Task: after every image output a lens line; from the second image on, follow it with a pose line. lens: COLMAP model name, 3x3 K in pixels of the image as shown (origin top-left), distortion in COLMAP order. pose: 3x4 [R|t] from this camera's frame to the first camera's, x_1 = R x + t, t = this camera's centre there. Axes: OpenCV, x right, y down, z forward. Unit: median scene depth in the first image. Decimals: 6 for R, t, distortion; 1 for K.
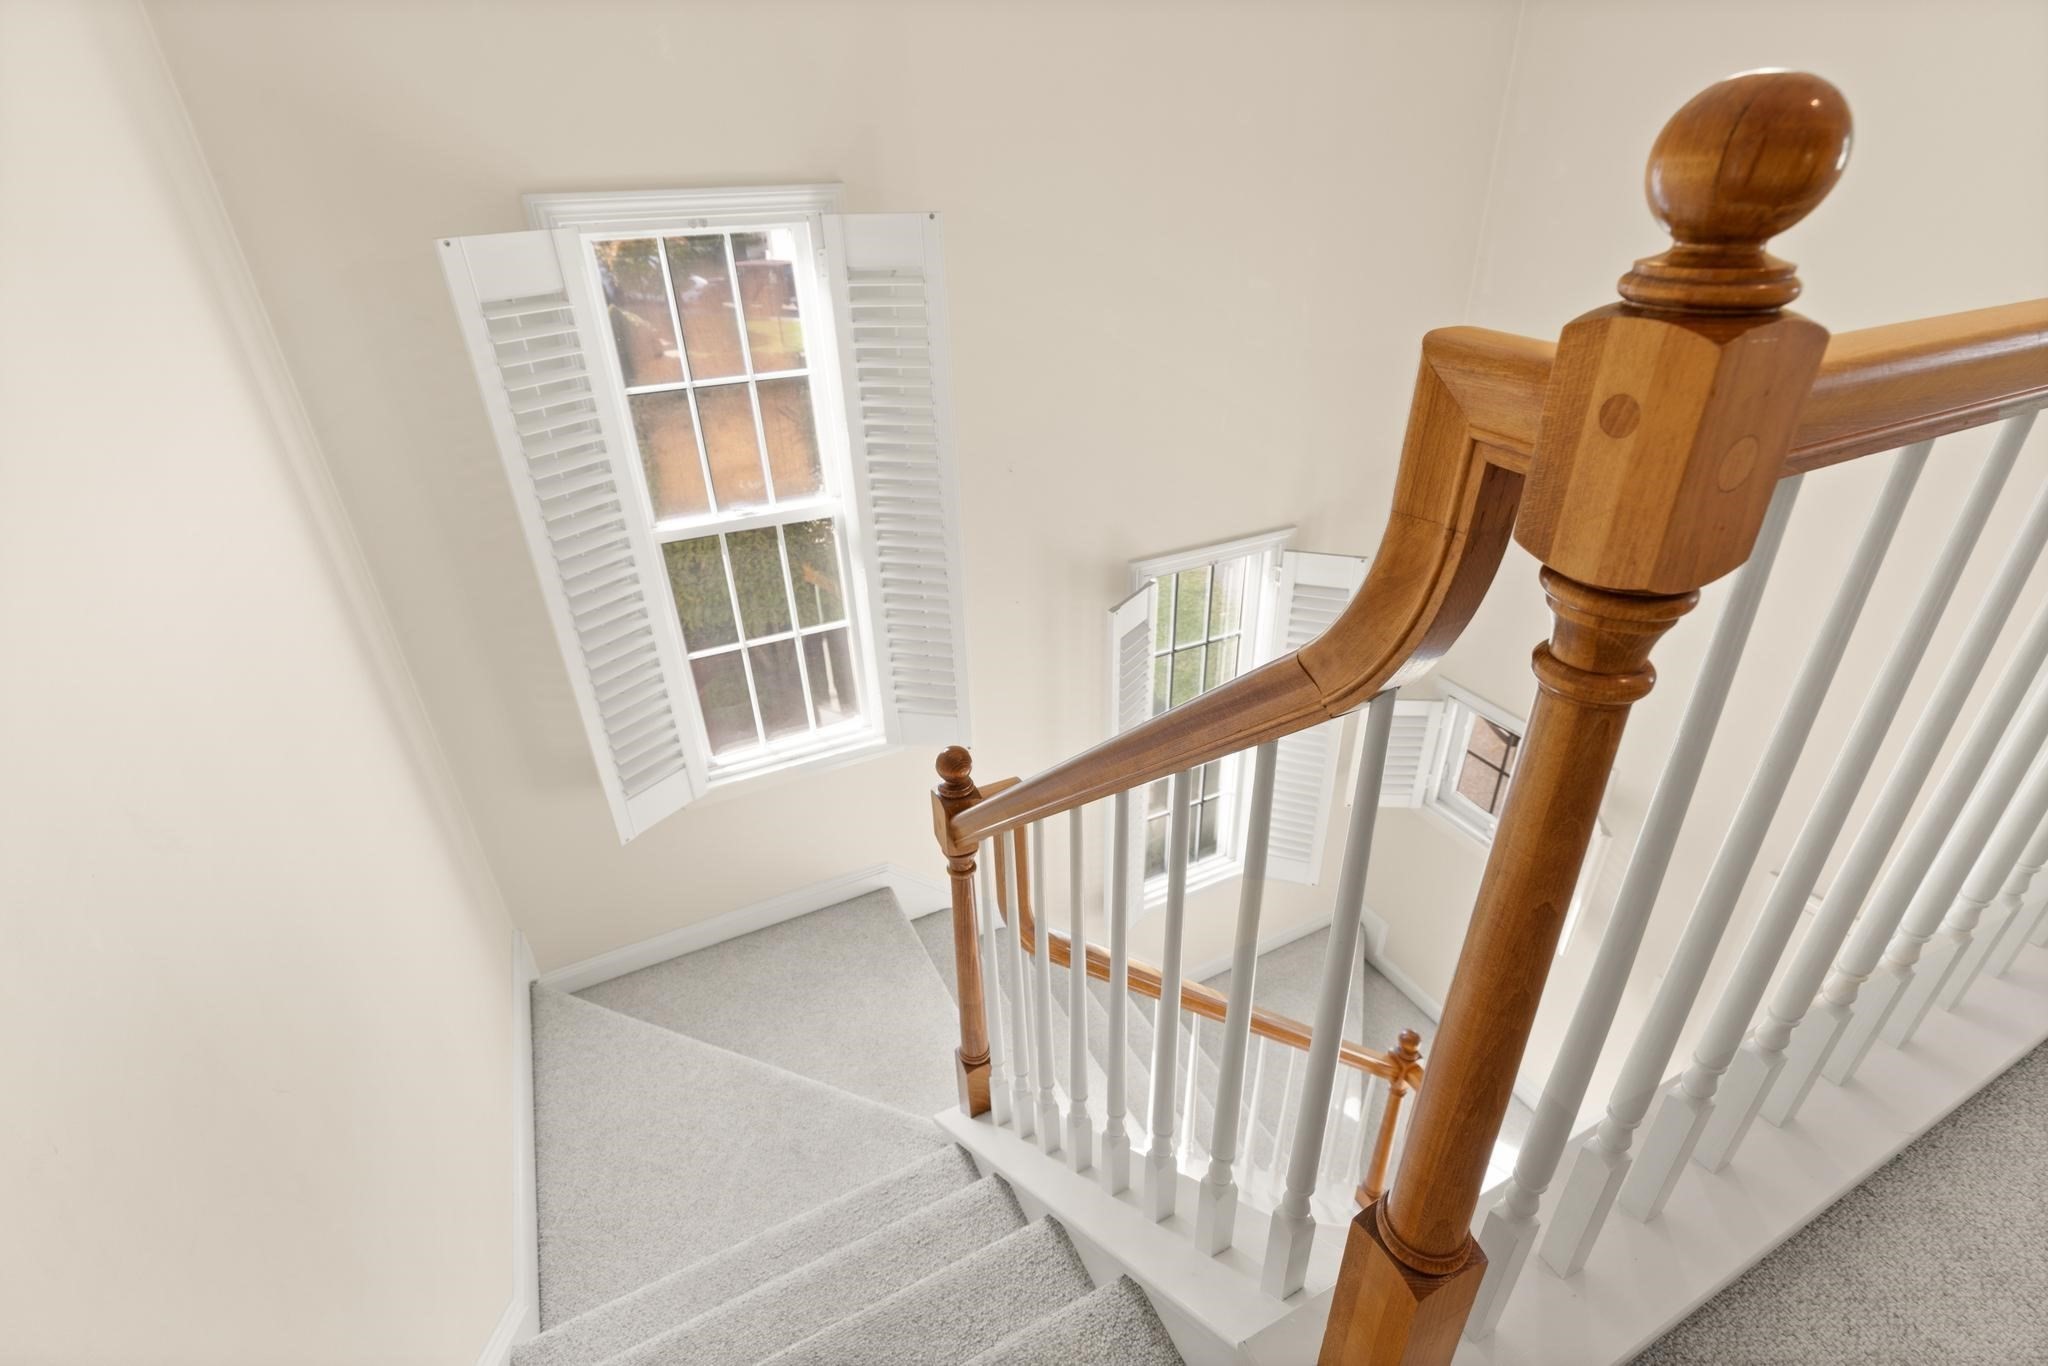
lens RADIAL K [[948.8, 0, 1018.4], [0, 948.8, 704.4], [0, 0, 1]] dist [0.005149, -0.001008]
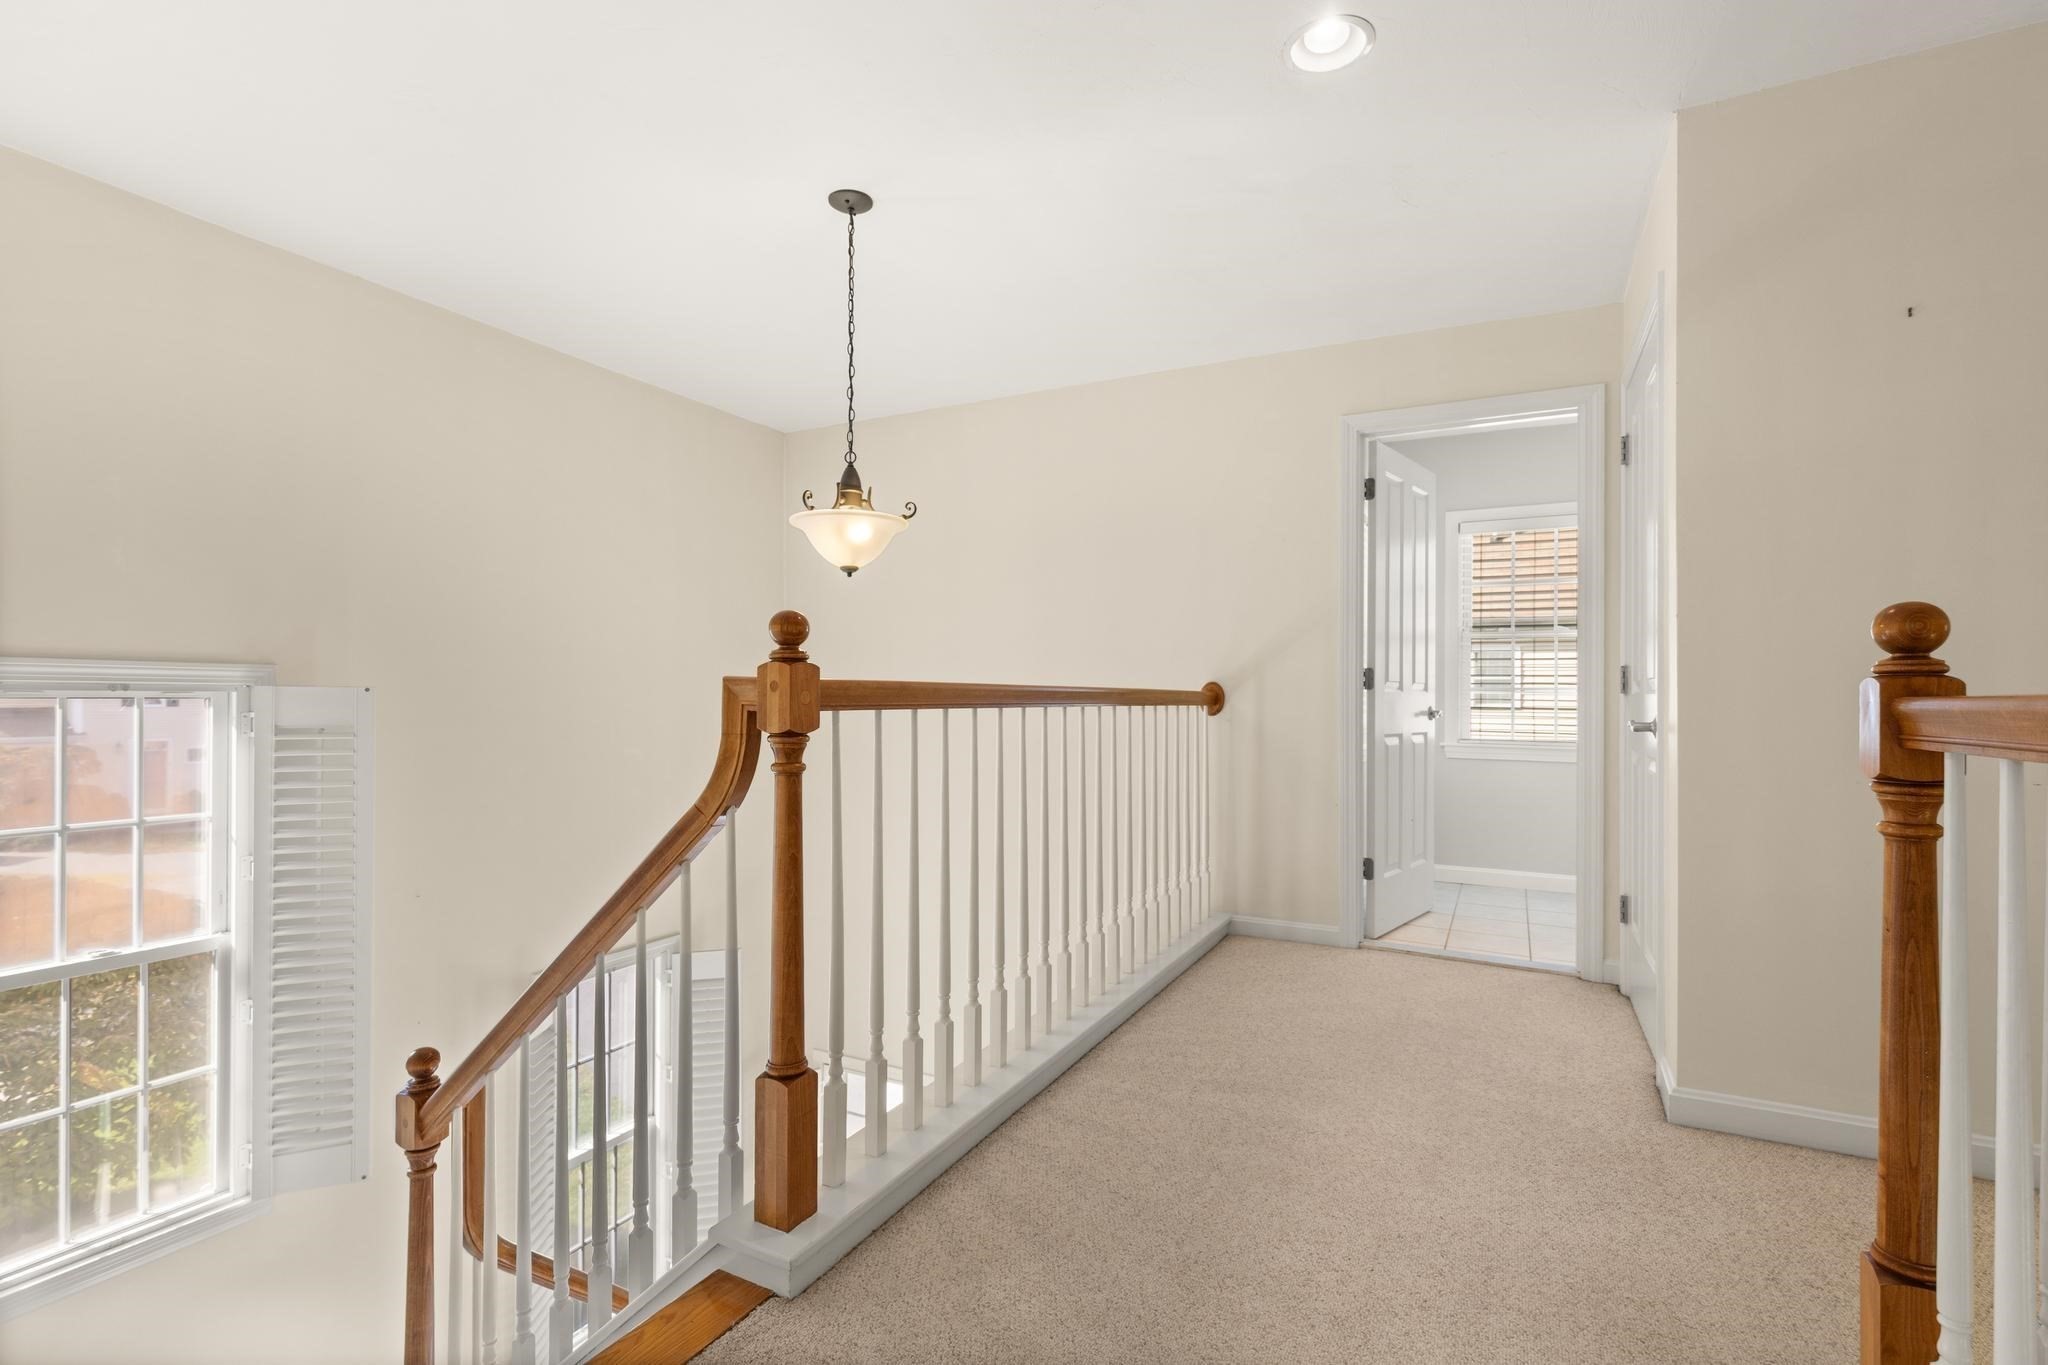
lens RADIAL K [[948.8, 0, 1035.5], [0, 948.8, 692.6], [0, 0, 1]] dist [0.005149, -0.001008]
pose [[0.797069, 0.031657, 0.603058, -0.194155], [0.277871, 0.867400, -0.412800, 0.378630], [-0.536161, 0.496603, 0.682581, -0.509496]]
